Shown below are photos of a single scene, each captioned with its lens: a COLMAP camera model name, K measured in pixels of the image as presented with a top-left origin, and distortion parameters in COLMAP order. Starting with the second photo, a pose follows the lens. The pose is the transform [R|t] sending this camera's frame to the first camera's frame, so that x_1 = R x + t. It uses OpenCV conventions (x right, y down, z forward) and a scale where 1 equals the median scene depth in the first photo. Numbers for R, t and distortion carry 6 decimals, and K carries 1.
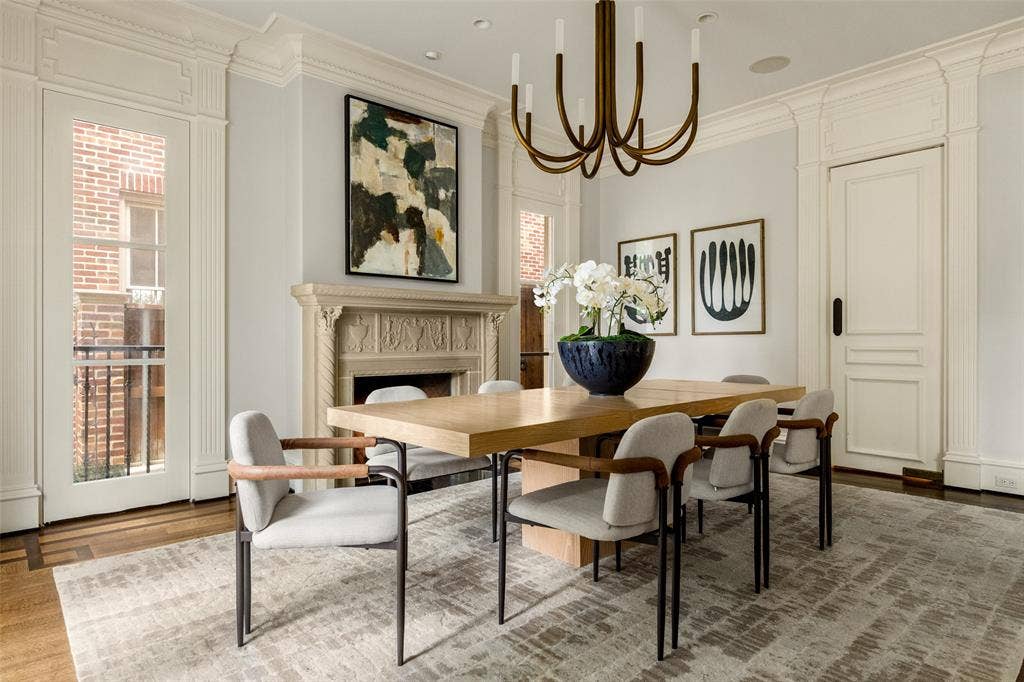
lens RADIAL K [[579.8, 0, 512.6], [0, 579.8, 343.4], [0, 0, 1]] dist [-0.000129, -0.000014]
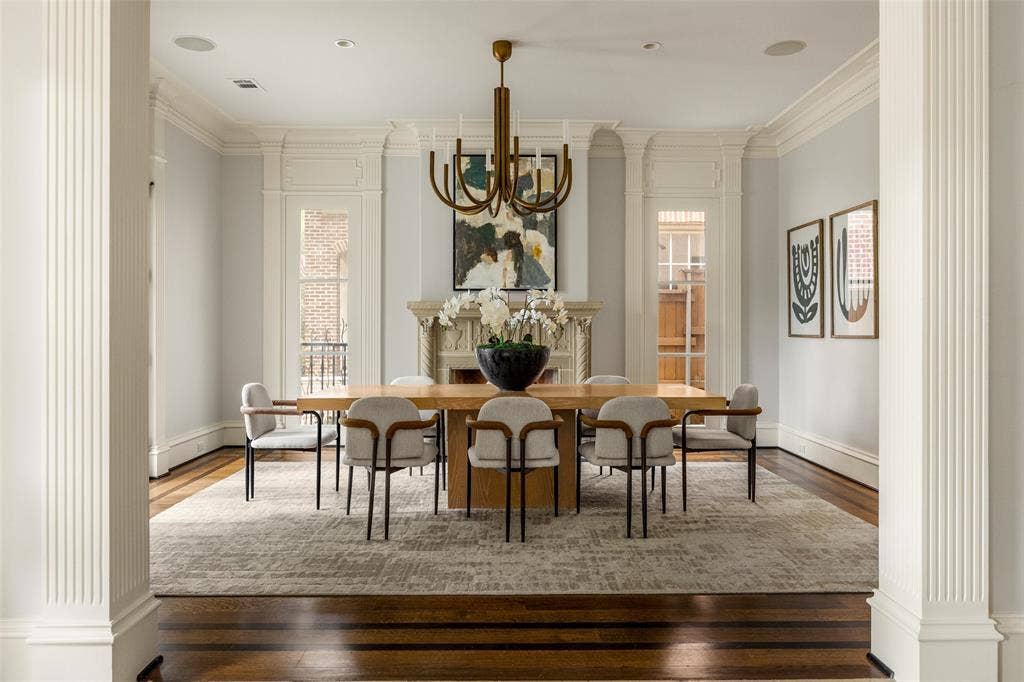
lens RADIAL K [[708.8, 0, 511.8], [0, 708.8, 333.6], [0, 0, 1]] dist [0.001770, -0.000179]
pose [[0.753324, 0.008641, -0.657593, 0.801447], [-0.007413, 0.999962, 0.004647, -0.027894], [0.657607, 0.001374, 0.753359, -0.116377]]
